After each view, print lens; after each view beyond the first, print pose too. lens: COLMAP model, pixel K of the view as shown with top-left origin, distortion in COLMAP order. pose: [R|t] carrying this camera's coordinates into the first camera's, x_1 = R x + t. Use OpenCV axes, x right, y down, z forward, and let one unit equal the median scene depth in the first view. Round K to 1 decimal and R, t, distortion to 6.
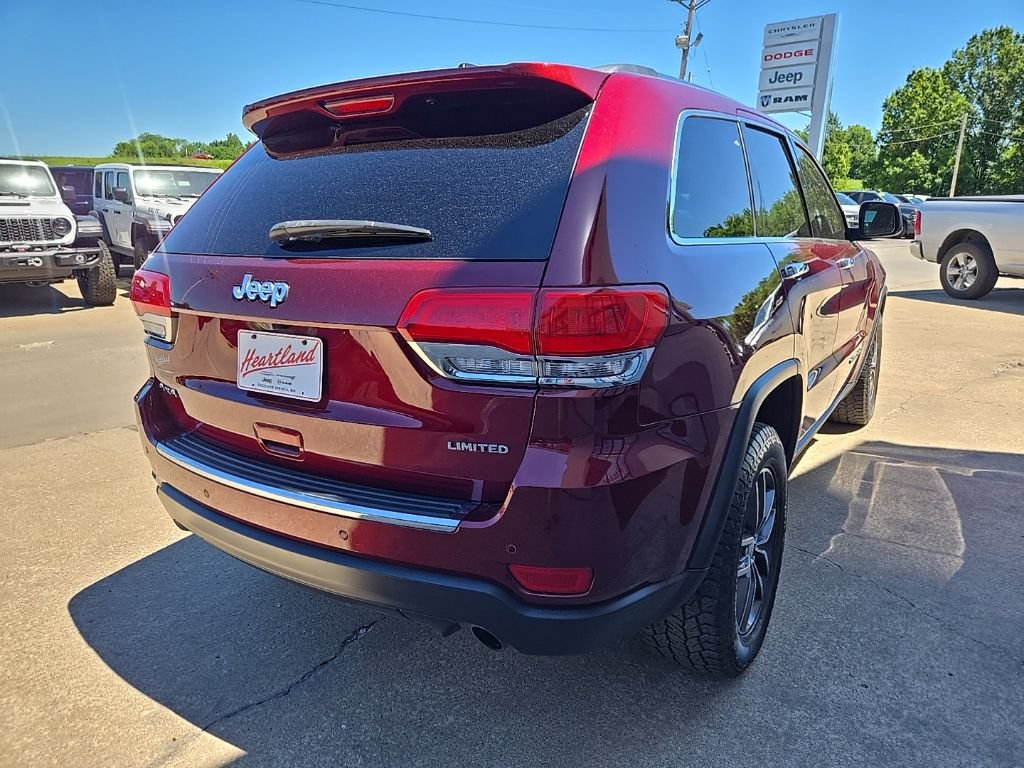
lens RADIAL K [[683.9, 0, 510.3], [0, 683.9, 382.8], [0, 0, 1]] dist [0.066066, -0.051104]
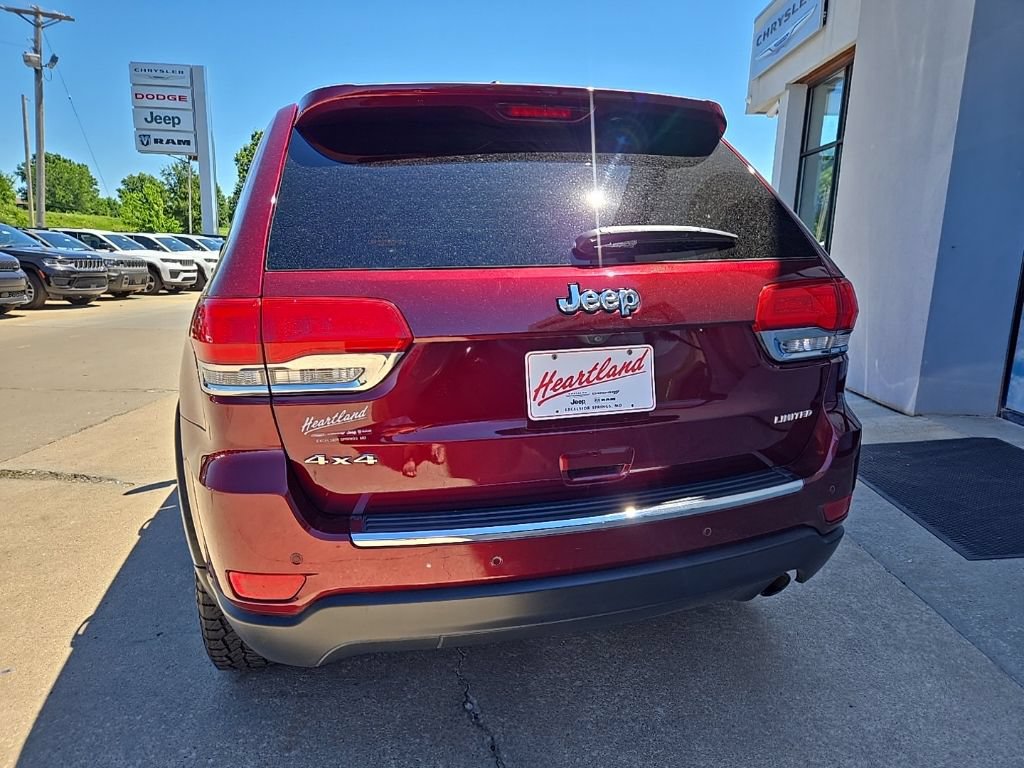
lens RADIAL K [[683.9, 0, 517.0], [0, 683.9, 383.6], [0, 0, 1]] dist [0.066066, -0.051104]
pose [[0.664413, -0.132885, 0.735457, -0.800781], [0.177247, 0.984008, 0.017669, -0.043408], [-0.726043, 0.118618, 0.677341, 0.343402]]
